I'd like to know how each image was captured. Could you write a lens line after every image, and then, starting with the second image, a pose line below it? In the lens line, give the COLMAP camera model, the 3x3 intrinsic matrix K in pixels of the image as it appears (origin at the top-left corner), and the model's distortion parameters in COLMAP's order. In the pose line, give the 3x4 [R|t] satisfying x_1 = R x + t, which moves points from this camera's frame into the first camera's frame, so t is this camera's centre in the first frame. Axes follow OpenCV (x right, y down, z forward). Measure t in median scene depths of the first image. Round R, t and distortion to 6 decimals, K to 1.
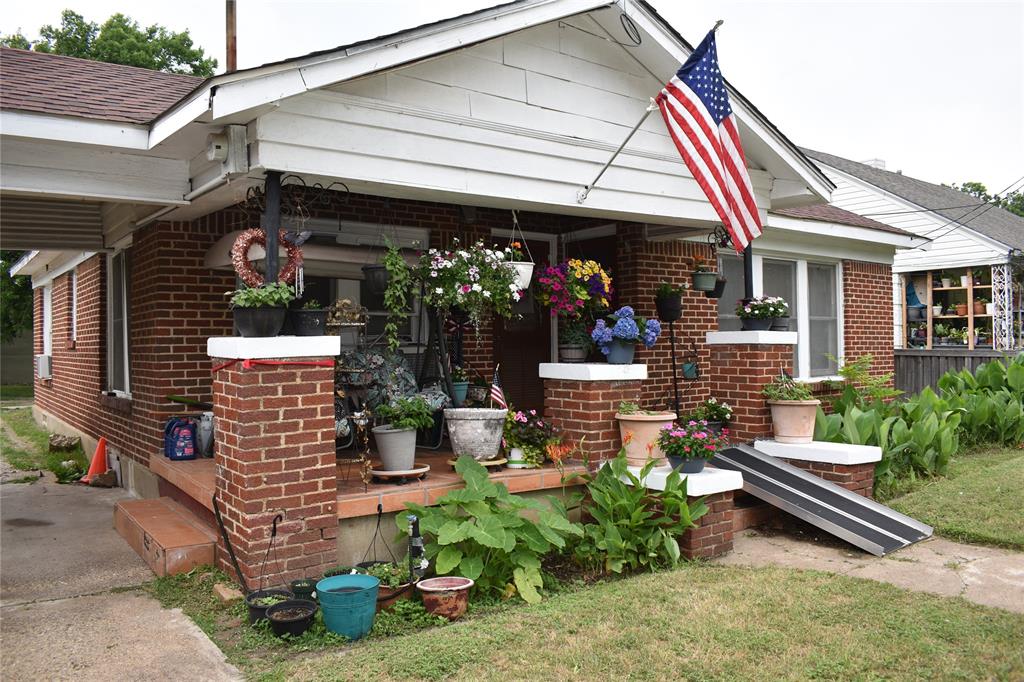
lens RADIAL K [[802.4, 0, 512.0], [0, 802.4, 341.0], [0, 0, 1]] dist [-0.092946, 0.014726]
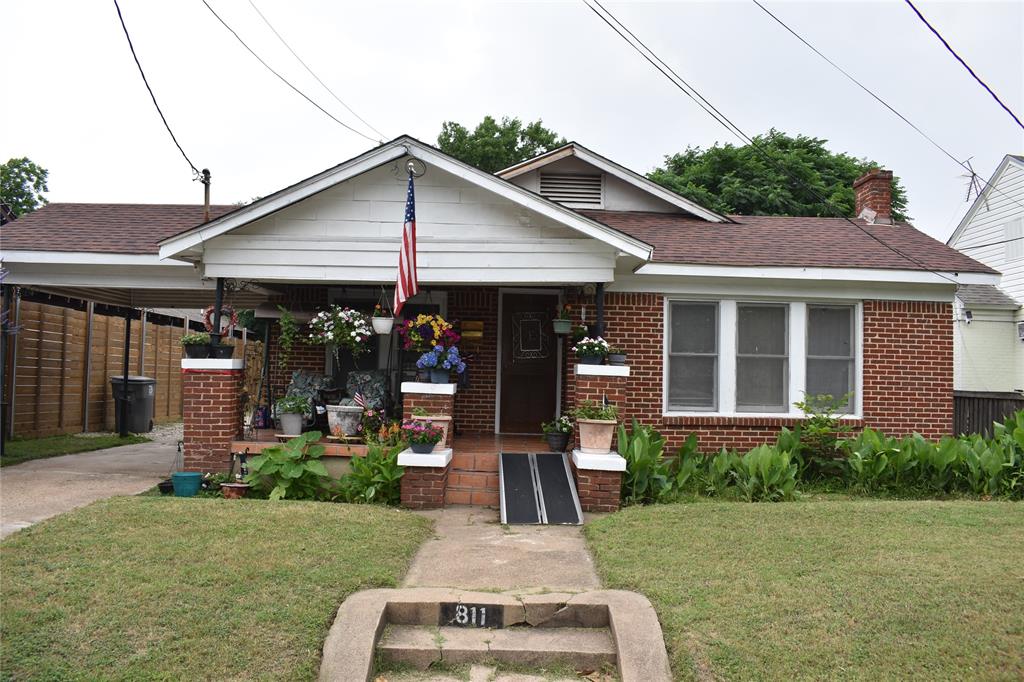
lens RADIAL K [[802.4, 0, 512.0], [0, 802.4, 341.0], [0, 0, 1]] dist [-0.092946, 0.014726]
pose [[0.805838, 0.002851, -0.592129, 1.312953], [-0.029756, 0.998920, -0.035687, -0.001595], [0.591387, 0.046377, 0.805053, -0.152464]]
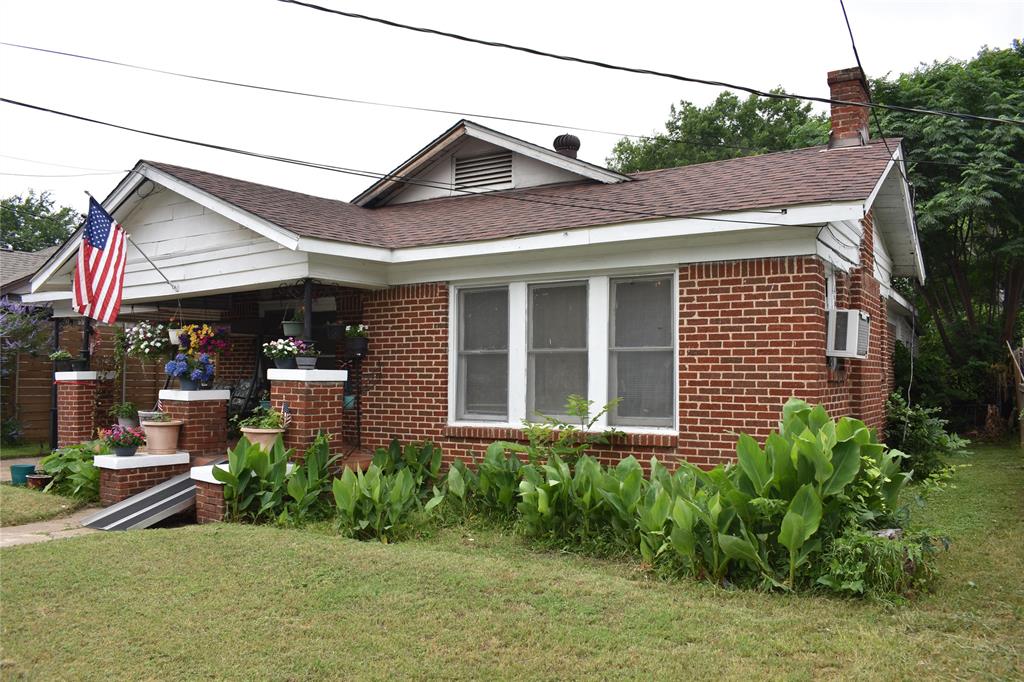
lens RADIAL K [[802.4, 0, 512.0], [0, 802.4, 341.0], [0, 0, 1]] dist [-0.092946, 0.014726]
pose [[0.344575, -0.028566, -0.938324, 2.082428], [-0.001553, 0.999518, -0.030999, -0.024368], [0.938758, 0.012138, 0.344364, 1.228755]]
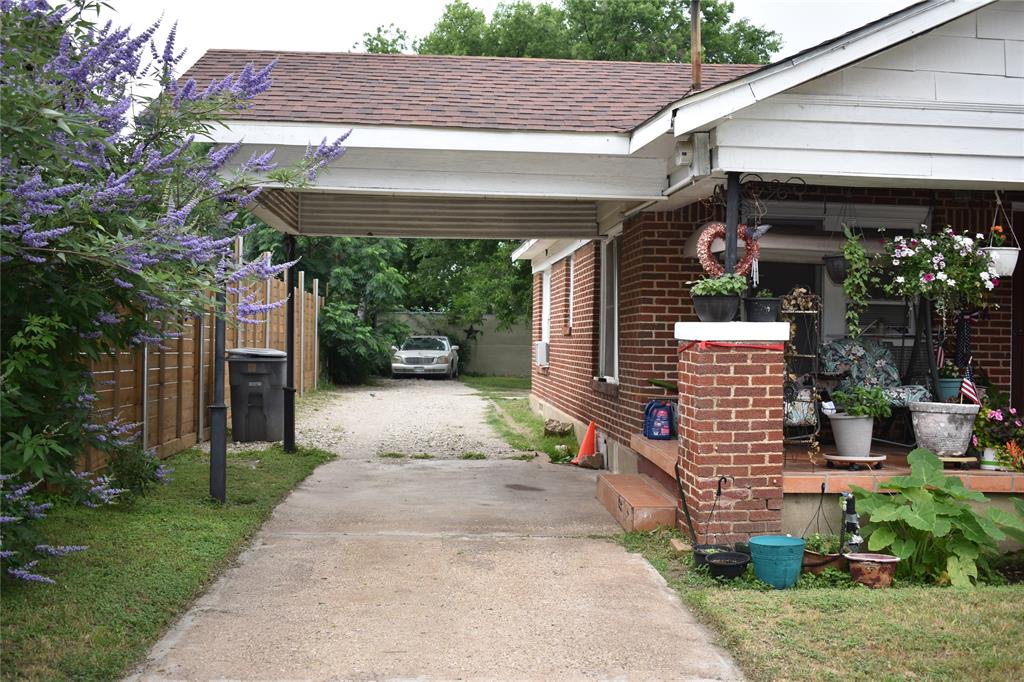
lens RADIAL K [[1057.1, 0, 512.0], [0, 1057.1, 341.0], [0, 0, 1]] dist [-0.072640, 0.012618]
pose [[0.841667, 0.024493, -0.539441, 0.205409], [-0.022726, 0.999692, 0.009932, 0.011429], [0.539518, 0.003900, 0.841965, -0.346301]]
